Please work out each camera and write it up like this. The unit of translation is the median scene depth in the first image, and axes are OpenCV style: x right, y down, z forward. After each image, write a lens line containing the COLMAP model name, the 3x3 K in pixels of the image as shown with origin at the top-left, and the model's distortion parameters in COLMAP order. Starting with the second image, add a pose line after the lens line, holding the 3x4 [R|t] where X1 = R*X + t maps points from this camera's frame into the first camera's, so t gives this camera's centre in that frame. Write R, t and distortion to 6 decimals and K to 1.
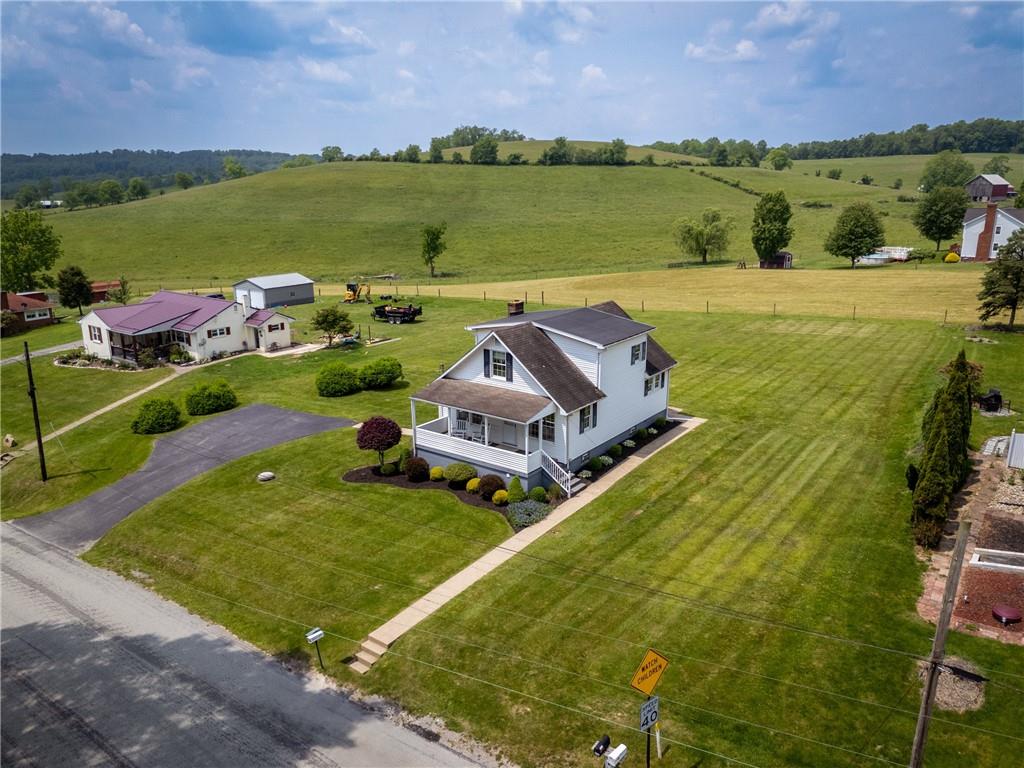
lens RADIAL K [[755.6, 0, 512.0], [0, 755.6, 384.0], [0, 0, 1]] dist [0.074033, -0.089273]
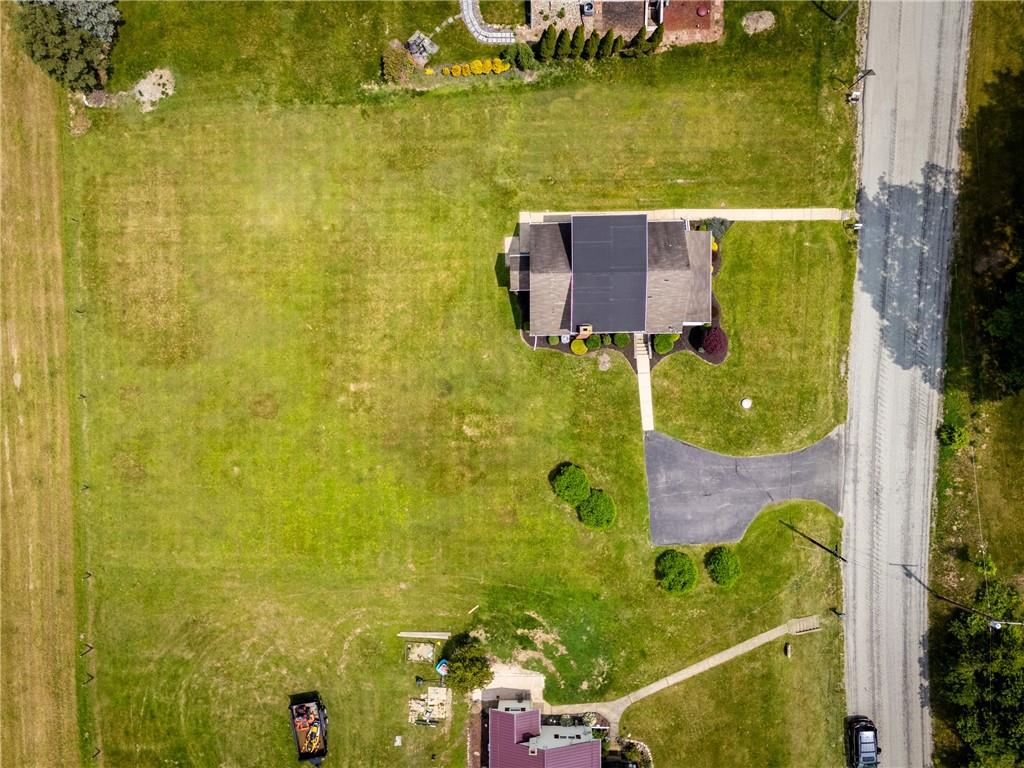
lens RADIAL K [[755.6, 0, 512.0], [0, 755.6, 384.0], [0, 0, 1]] dist [0.074033, -0.089273]
pose [[-0.599966, -0.799943, 0.011500, -0.004660], [0.243185, -0.168659, 0.955204, -0.972432], [-0.762170, 0.575886, 0.295723, 0.550063]]
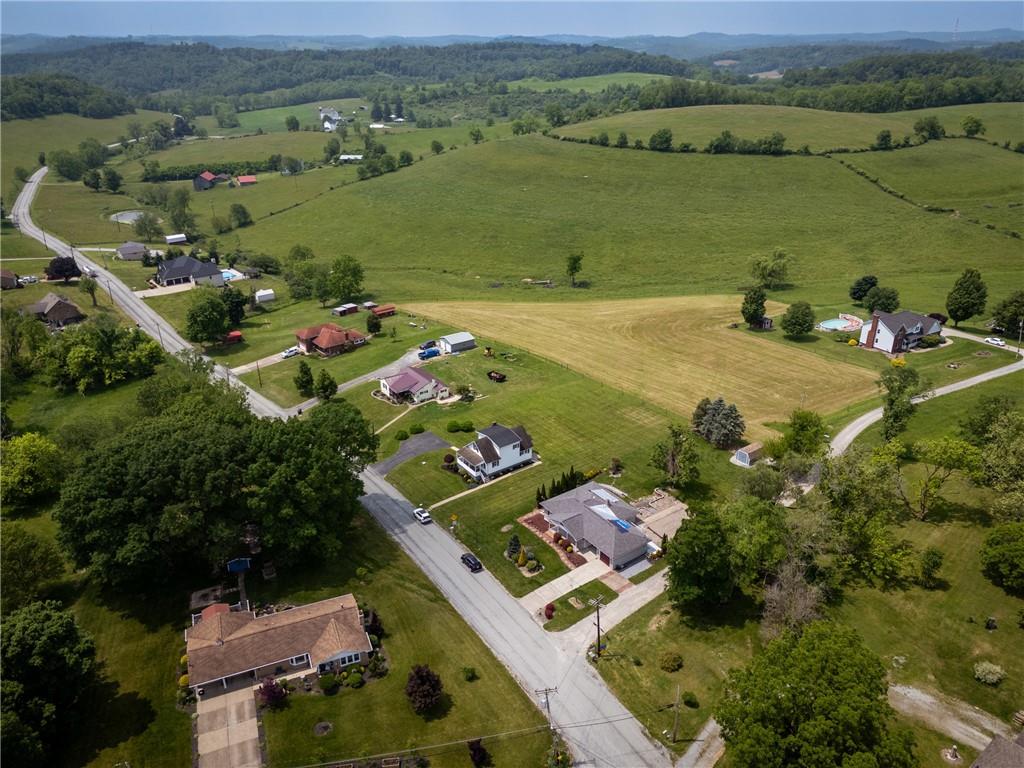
lens RADIAL K [[755.6, 0, 512.0], [0, 755.6, 384.0], [0, 0, 1]] dist [0.074033, -0.089273]
pose [[0.950286, 0.127481, -0.284085, 0.764902], [-0.079258, 0.981330, 0.175240, -0.653366], [0.301121, -0.144013, 0.942649, -1.640347]]
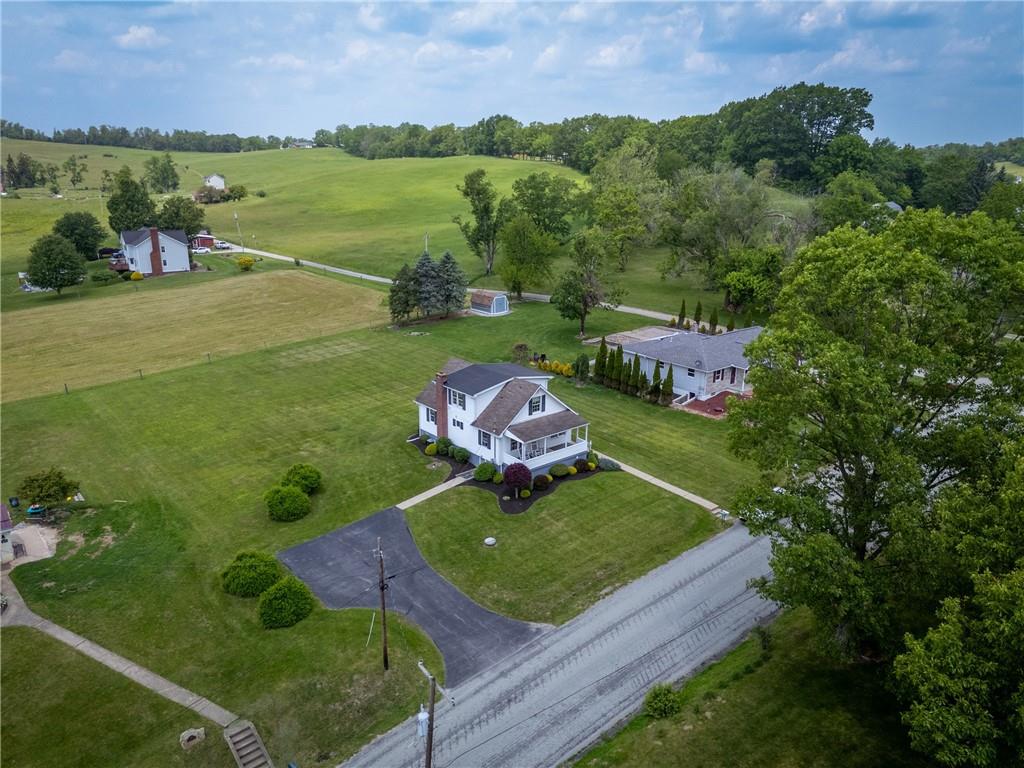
lens RADIAL K [[755.6, 0, 512.0], [0, 755.6, 384.0], [0, 0, 1]] dist [0.074033, -0.089273]
pose [[0.232297, -0.278138, 0.932029, -0.925496], [0.247719, 0.943560, 0.219839, -0.264315], [-0.940571, 0.179814, 0.288087, 0.334524]]
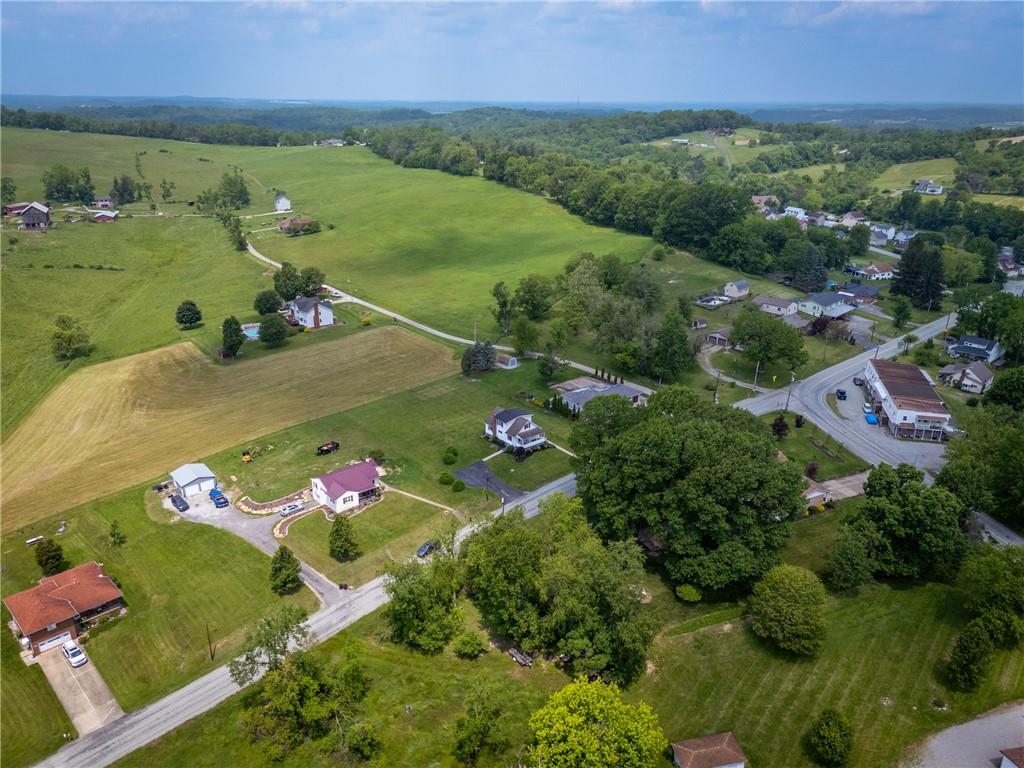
lens RADIAL K [[755.6, 0, 512.0], [0, 755.6, 384.0], [0, 0, 1]] dist [0.074033, -0.089273]
pose [[0.238837, -0.337772, 0.910421, -2.629681], [0.249029, 0.927505, 0.278781, -0.995533], [-0.938585, 0.160139, 0.305638, -0.272196]]
